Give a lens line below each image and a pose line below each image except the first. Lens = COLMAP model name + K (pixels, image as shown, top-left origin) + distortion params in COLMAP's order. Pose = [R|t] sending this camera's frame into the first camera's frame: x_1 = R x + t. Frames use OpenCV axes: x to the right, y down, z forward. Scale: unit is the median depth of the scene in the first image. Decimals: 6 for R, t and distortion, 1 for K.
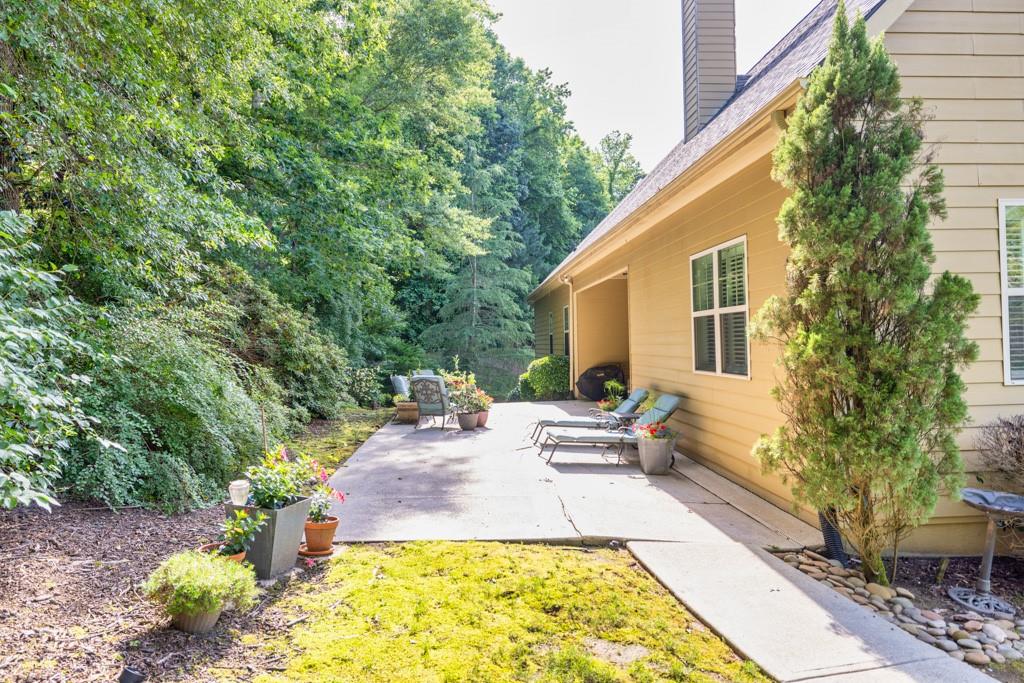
lens RADIAL K [[625.3, 0, 507.9], [0, 625.3, 341.6], [0, 0, 1]] dist [-0.003447, 0.000222]
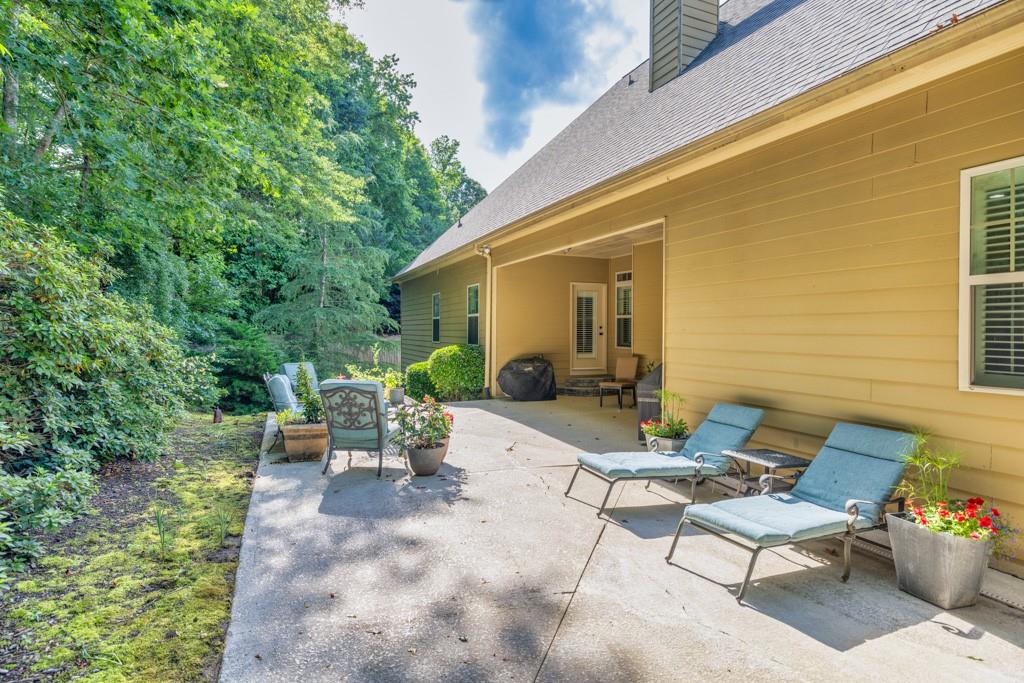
lens RADIAL K [[546.2, 0, 520.3], [0, 546.2, 337.0], [0, 0, 1]] dist [-0.002800, 0.000252]
pose [[0.941318, 0.021946, 0.336807, -0.073606], [-0.026803, 0.999593, 0.009776, 0.003399], [-0.336455, -0.018230, 0.941523, 0.237070]]
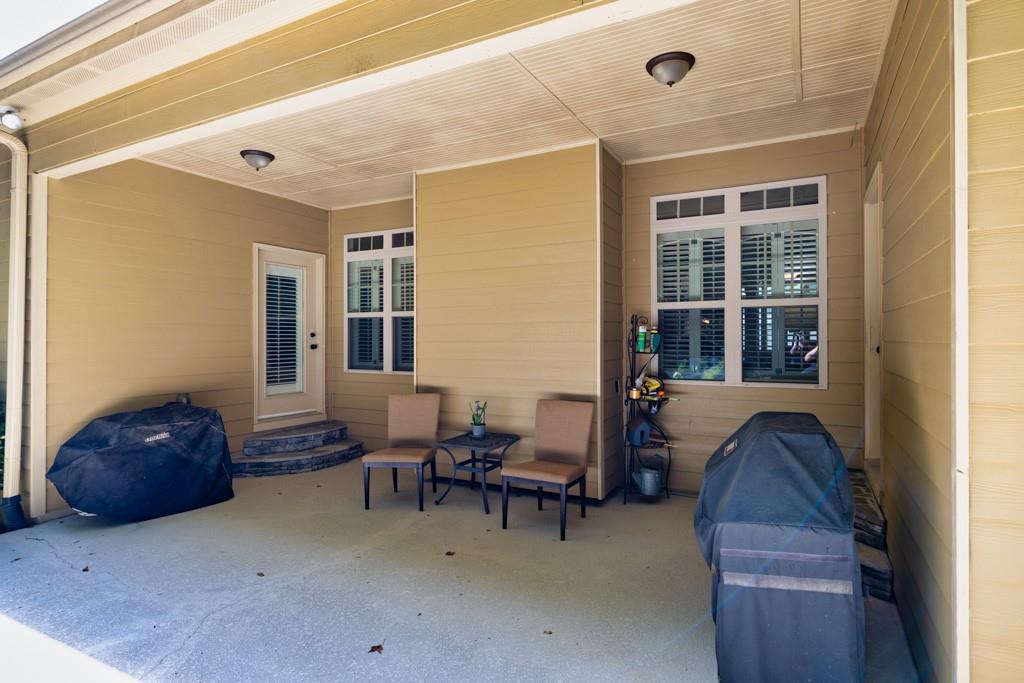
lens RADIAL K [[506.5, 0, 522.0], [0, 506.5, 337.6], [0, 0, 1]] dist [0.008240, -0.000588]
pose [[0.495407, 0.024395, 0.868318, 0.006372], [-0.012493, 0.999702, -0.020959, 0.002872], [-0.868571, -0.000465, 0.495564, 0.498175]]
